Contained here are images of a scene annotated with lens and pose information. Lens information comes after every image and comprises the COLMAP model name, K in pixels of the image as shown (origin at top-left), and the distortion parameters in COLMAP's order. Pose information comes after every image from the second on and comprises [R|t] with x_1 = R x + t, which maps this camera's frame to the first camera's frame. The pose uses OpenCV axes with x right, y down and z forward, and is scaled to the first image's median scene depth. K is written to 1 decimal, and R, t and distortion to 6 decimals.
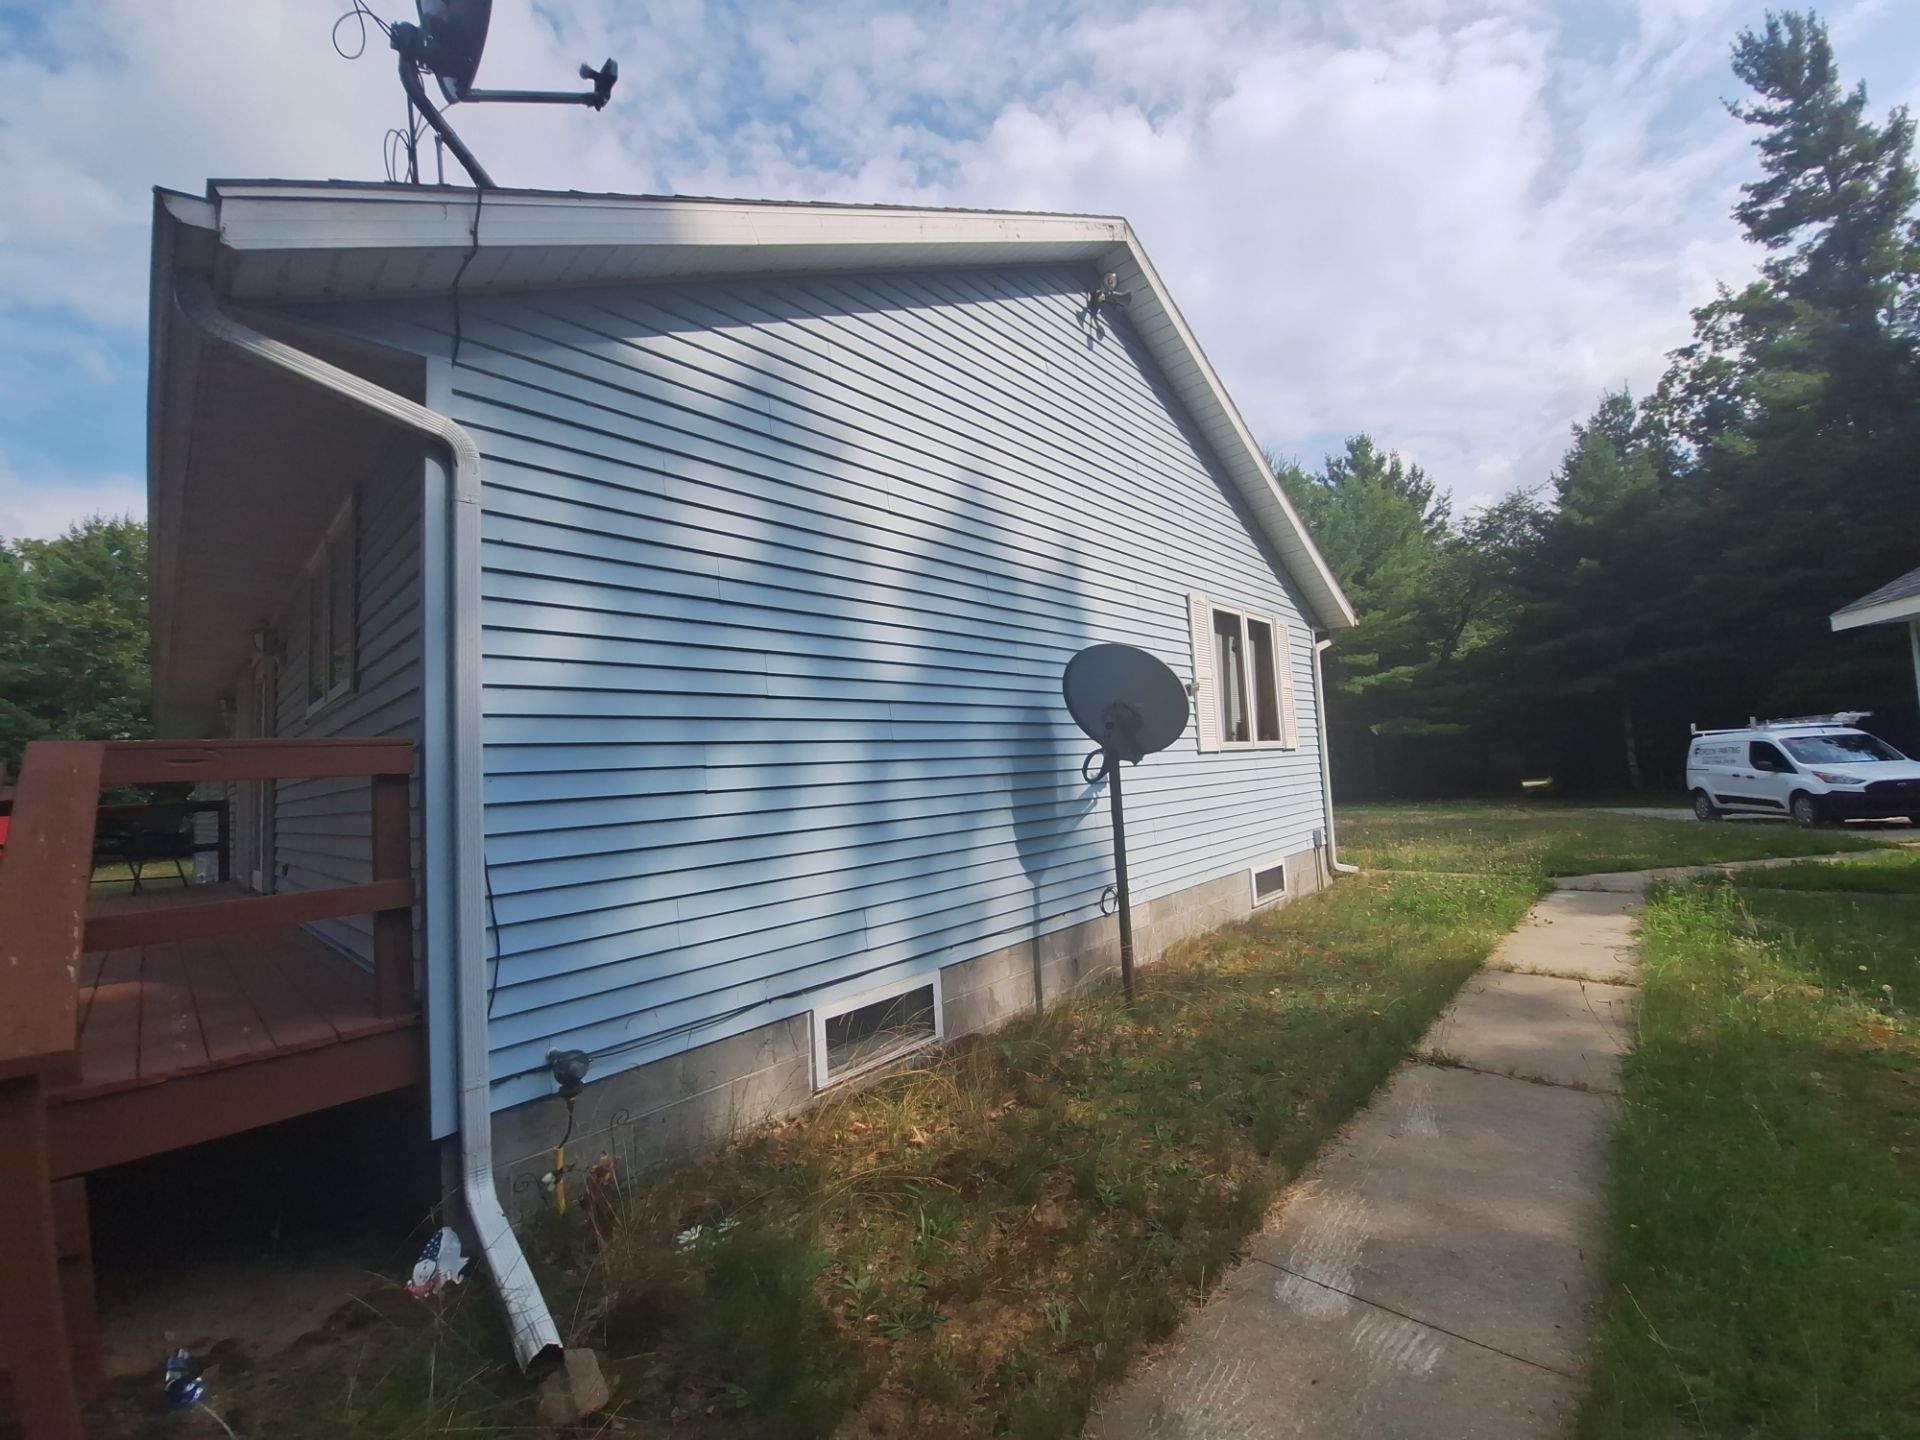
lens RADIAL K [[746.4, 0, 957.0], [0, 746.4, 724.9], [0, 0, 1]] dist [-0.012798, -0.006167]
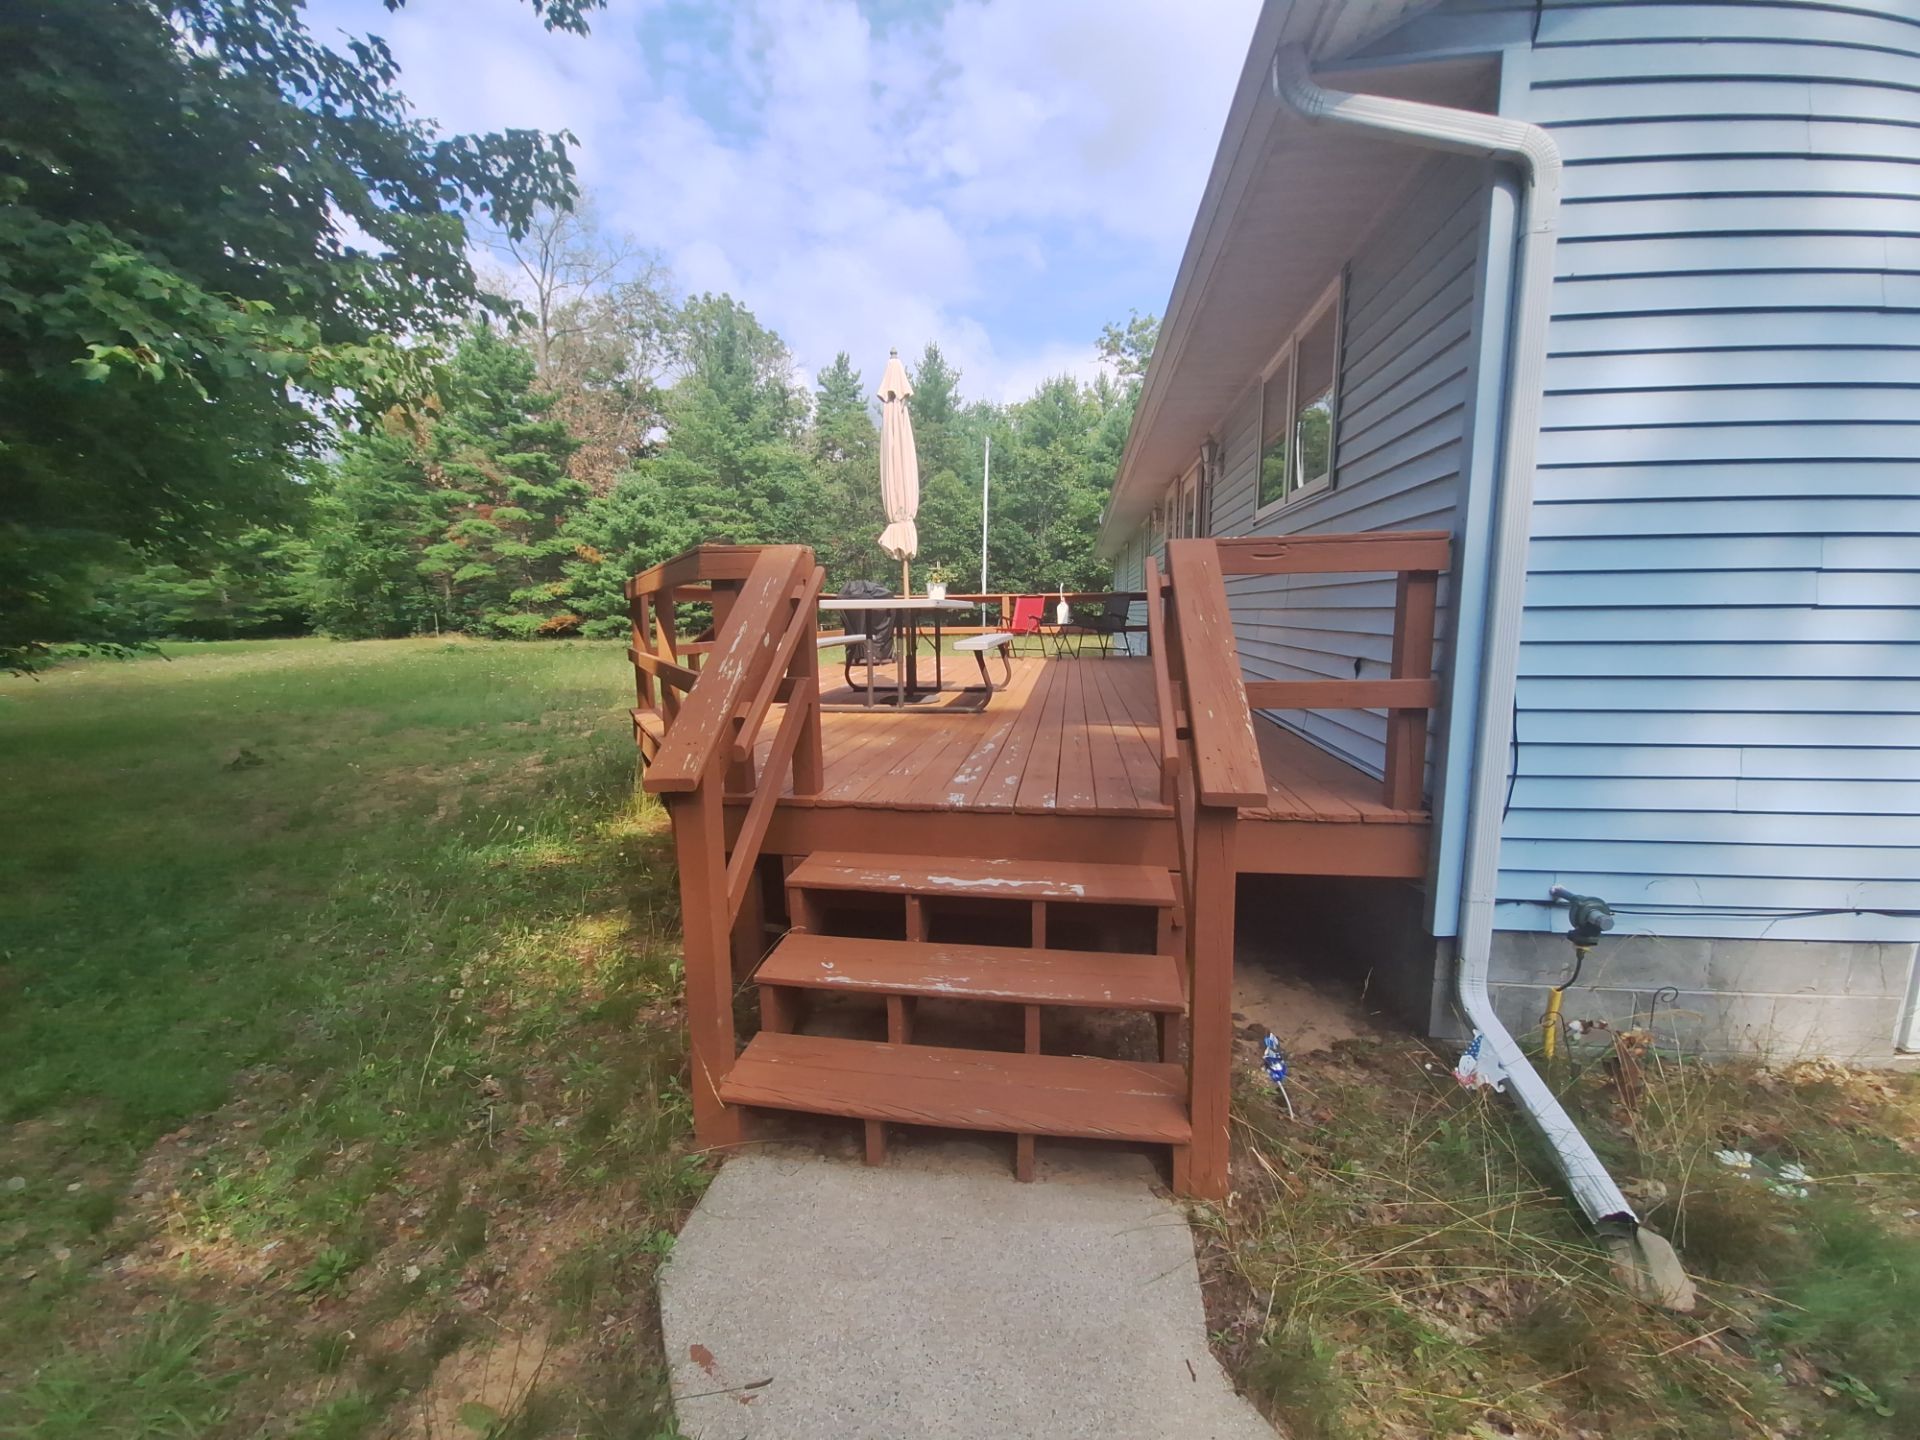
lens RADIAL K [[746.4, 0, 957.0], [0, 746.4, 724.9], [0, 0, 1]] dist [-0.012798, -0.006167]
pose [[0.565531, 0.179946, -0.804857, -0.283018], [0.033364, 0.970116, 0.240336, 0.010505], [0.824052, -0.162771, 0.542627, -0.052721]]
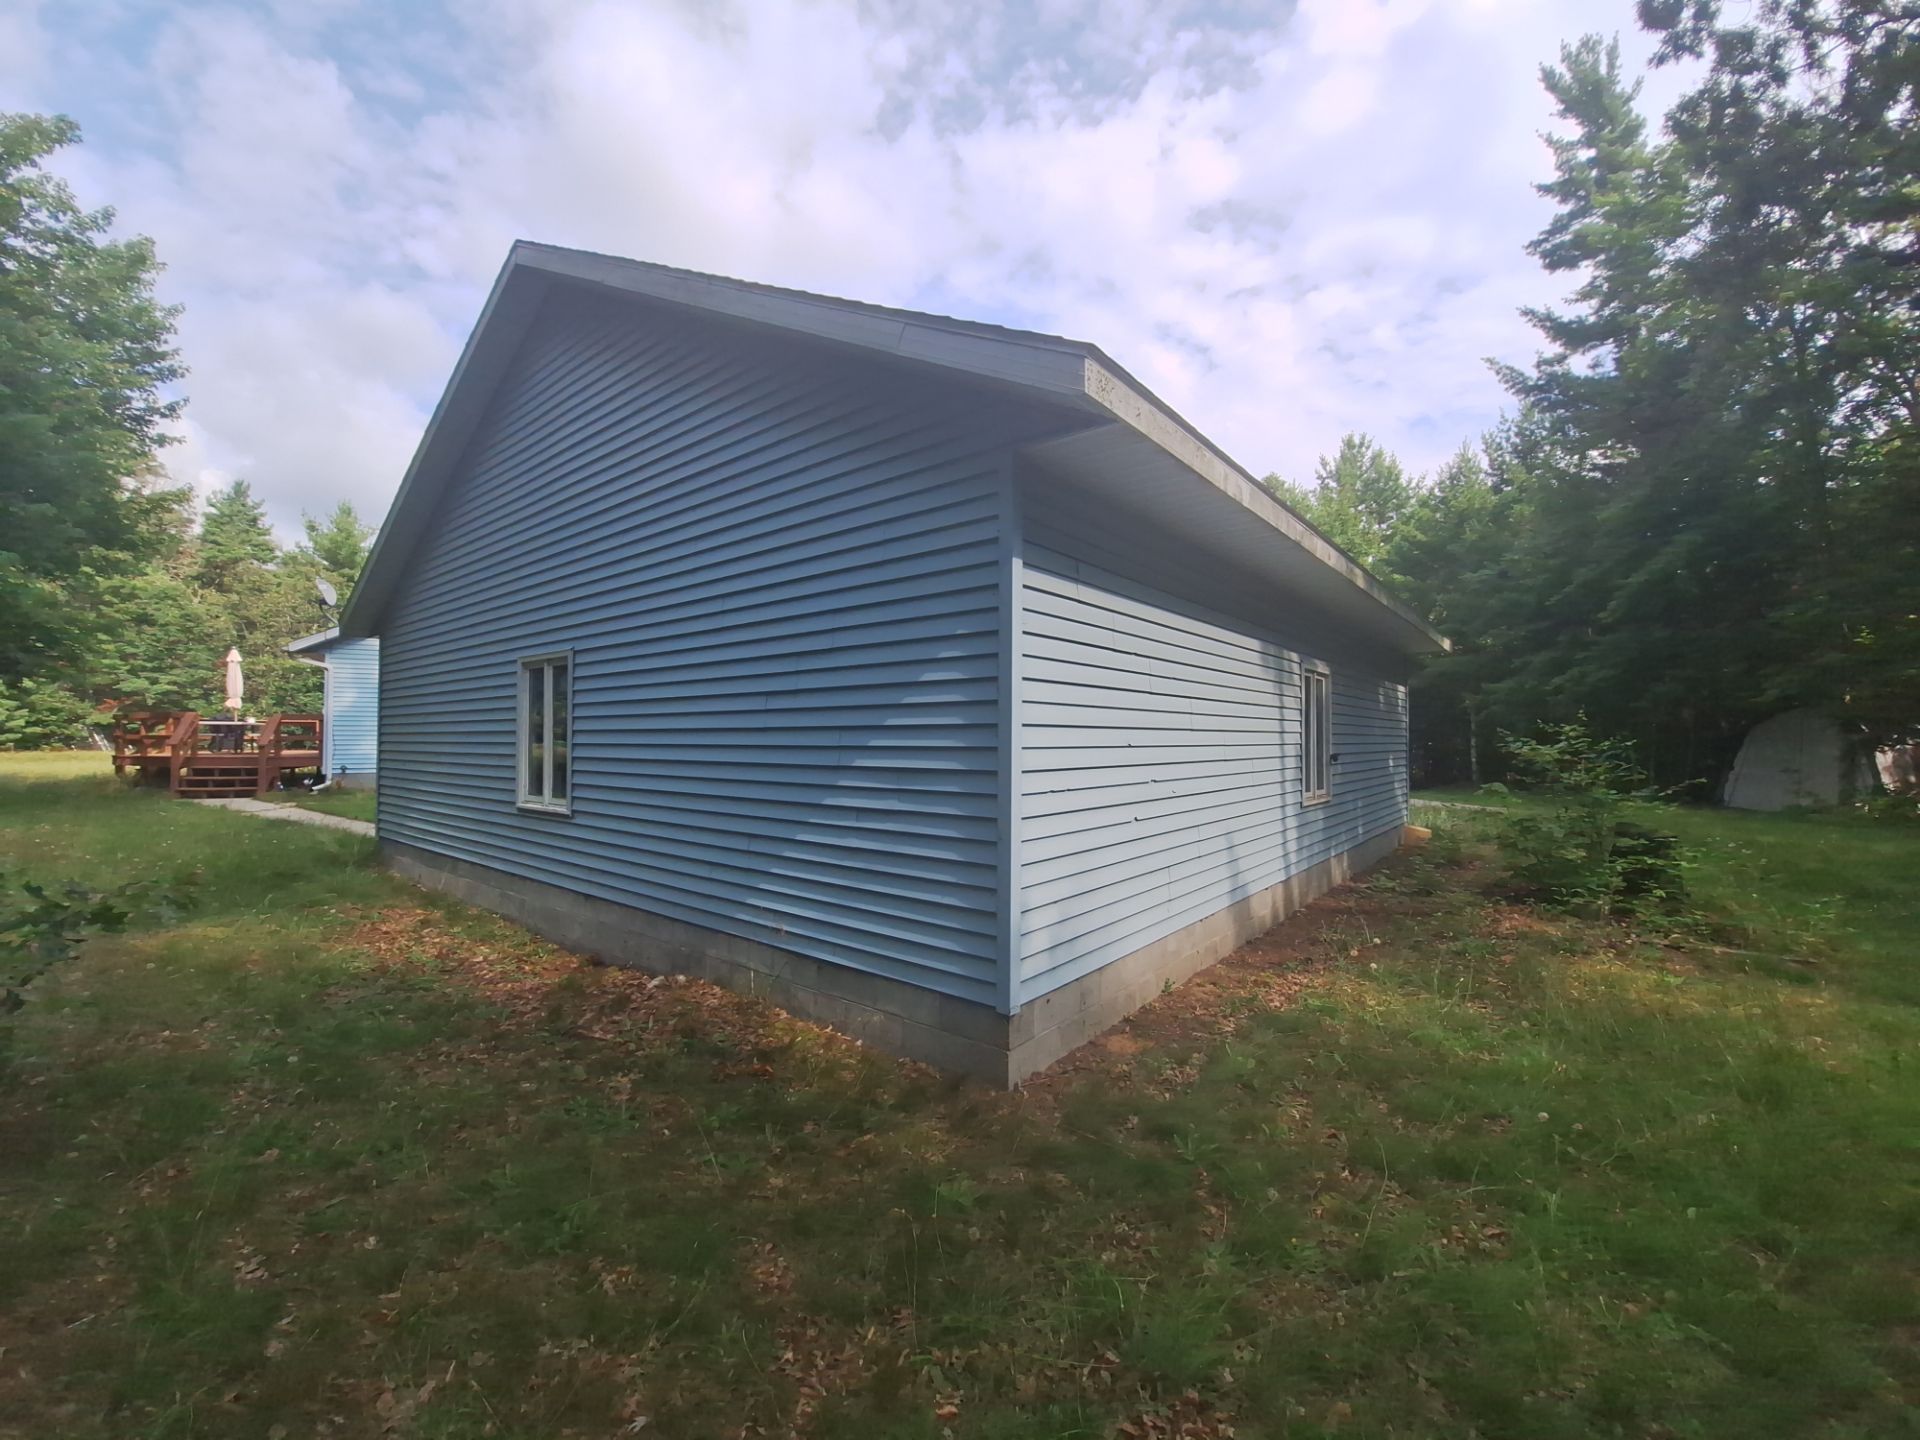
lens RADIAL K [[754.8, 0, 960.0], [0, 754.8, 720.0], [0, 0, 1]] dist [-0.014342, -0.000652]
pose [[0.939285, 0.056369, -0.338477, 6.443572], [-0.036464, 0.997226, 0.064886, -0.537219], [0.341196, -0.048604, 0.938735, -3.111113]]
